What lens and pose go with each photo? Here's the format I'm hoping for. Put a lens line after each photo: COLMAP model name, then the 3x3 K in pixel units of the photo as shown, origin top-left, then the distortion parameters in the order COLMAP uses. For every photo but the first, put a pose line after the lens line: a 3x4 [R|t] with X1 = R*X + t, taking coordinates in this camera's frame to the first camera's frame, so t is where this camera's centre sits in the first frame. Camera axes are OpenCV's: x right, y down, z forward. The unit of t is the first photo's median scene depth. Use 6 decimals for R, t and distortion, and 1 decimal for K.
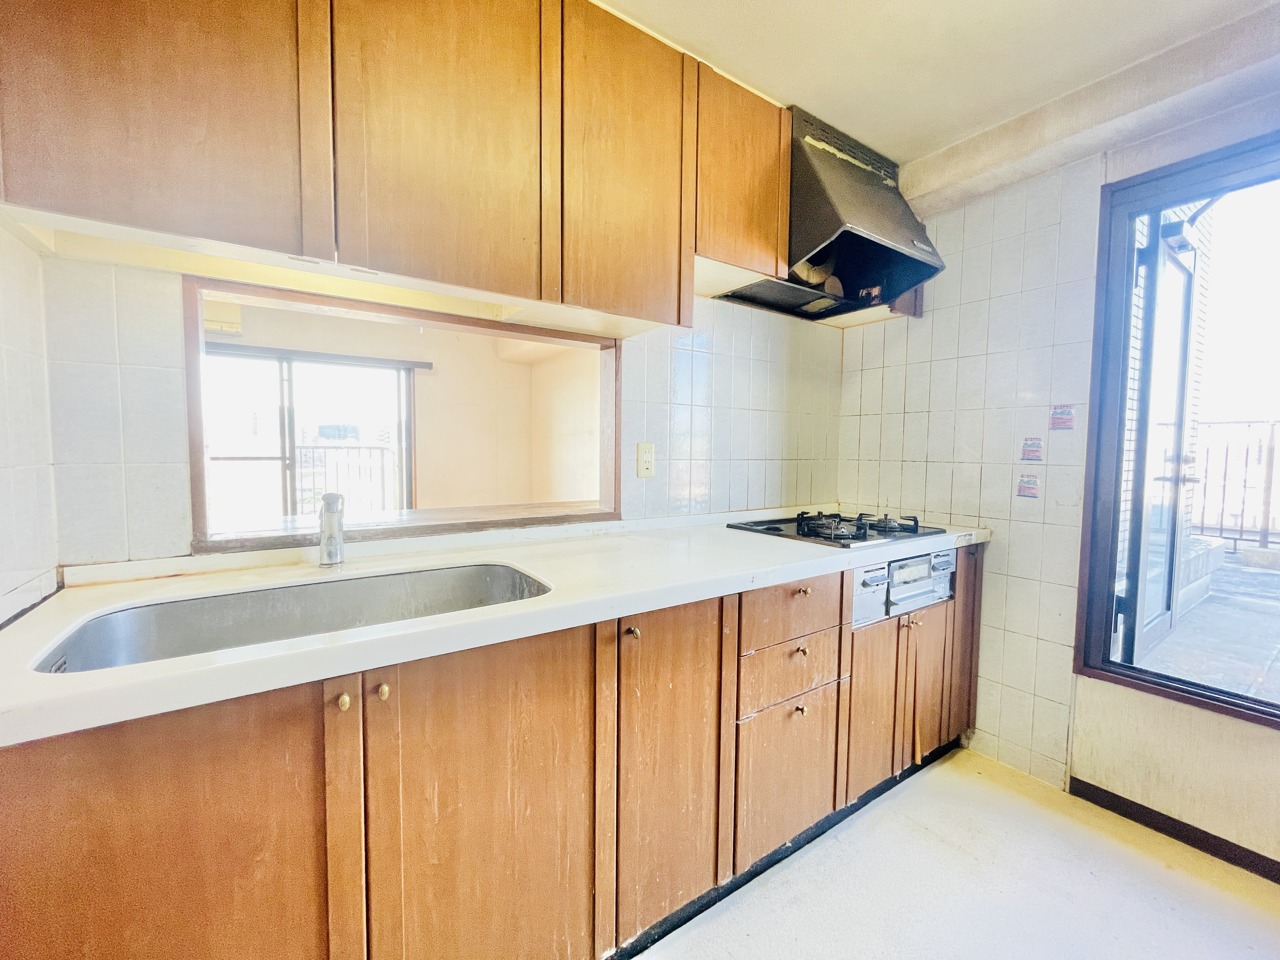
lens RADIAL K [[521.6, 0, 639.6], [0, 521.6, 478.7], [0, 0, 1]] dist [-0.001676, -0.000585]
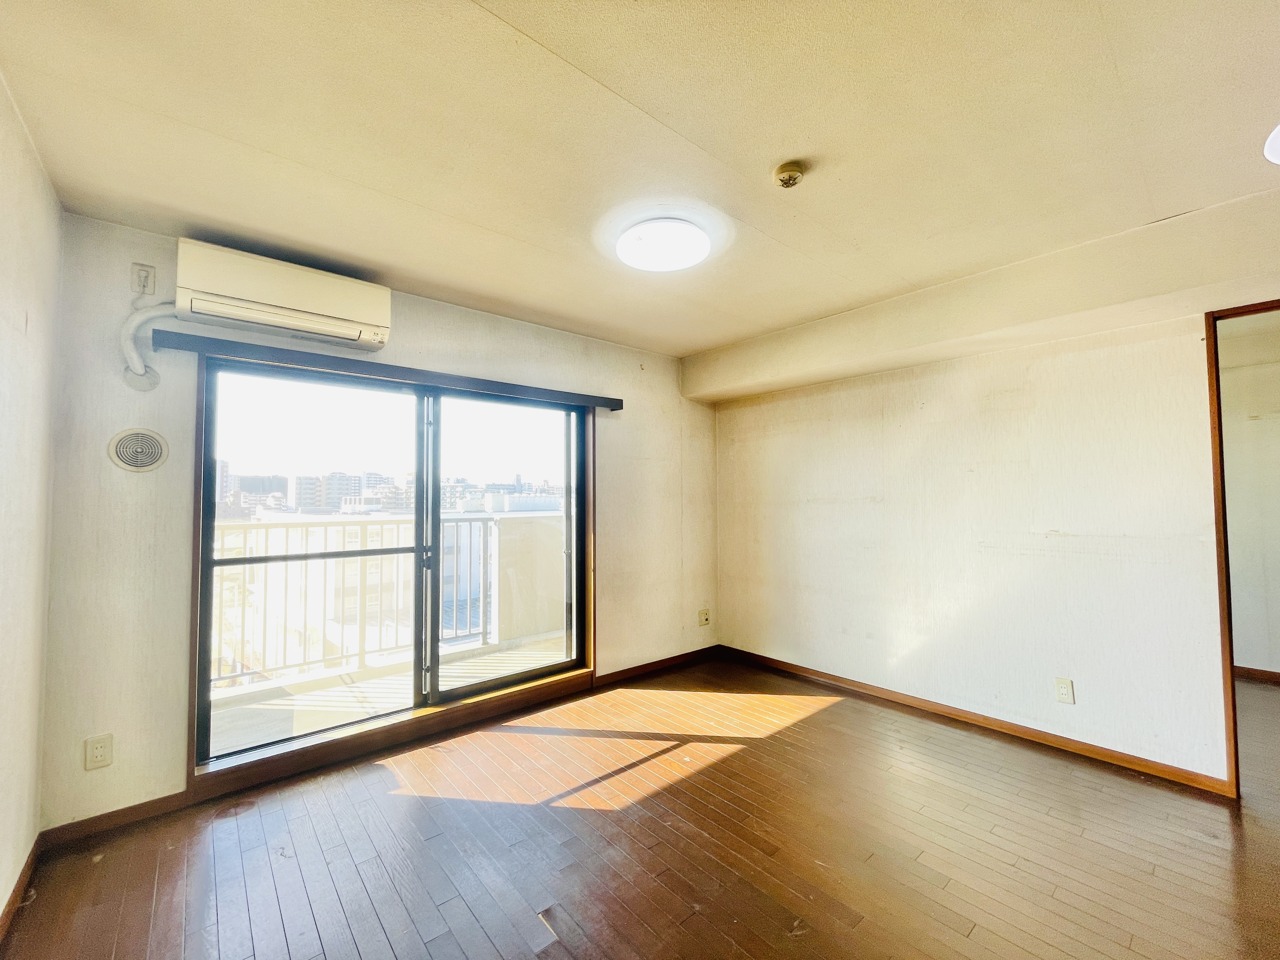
lens RADIAL K [[521.6, 0, 639.6], [0, 521.6, 478.7], [0, 0, 1]] dist [-0.001676, -0.000585]
pose [[0.994392, -0.010513, 0.105236, -0.487556], [0.020466, 0.995366, -0.093952, -0.059352], [-0.103761, 0.095579, 0.989999, 0.357658]]
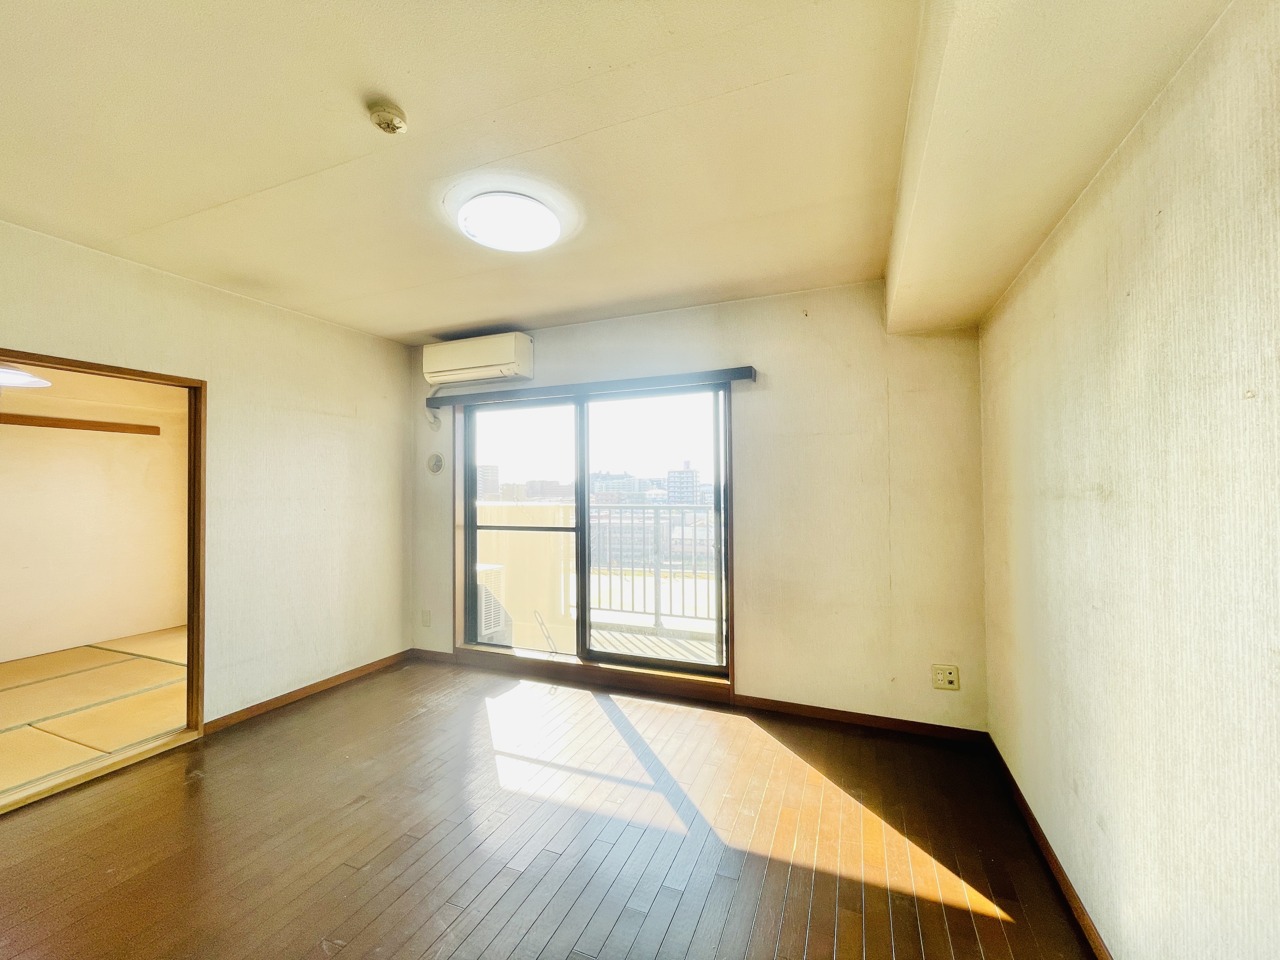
lens RADIAL K [[521.6, 0, 639.6], [0, 521.6, 478.7], [0, 0, 1]] dist [-0.001676, -0.000585]
pose [[0.543590, -0.029672, -0.838826, 0.004187], [-0.034273, 0.997757, -0.057504, -0.072805], [0.838651, 0.060008, 0.541353, 0.662028]]
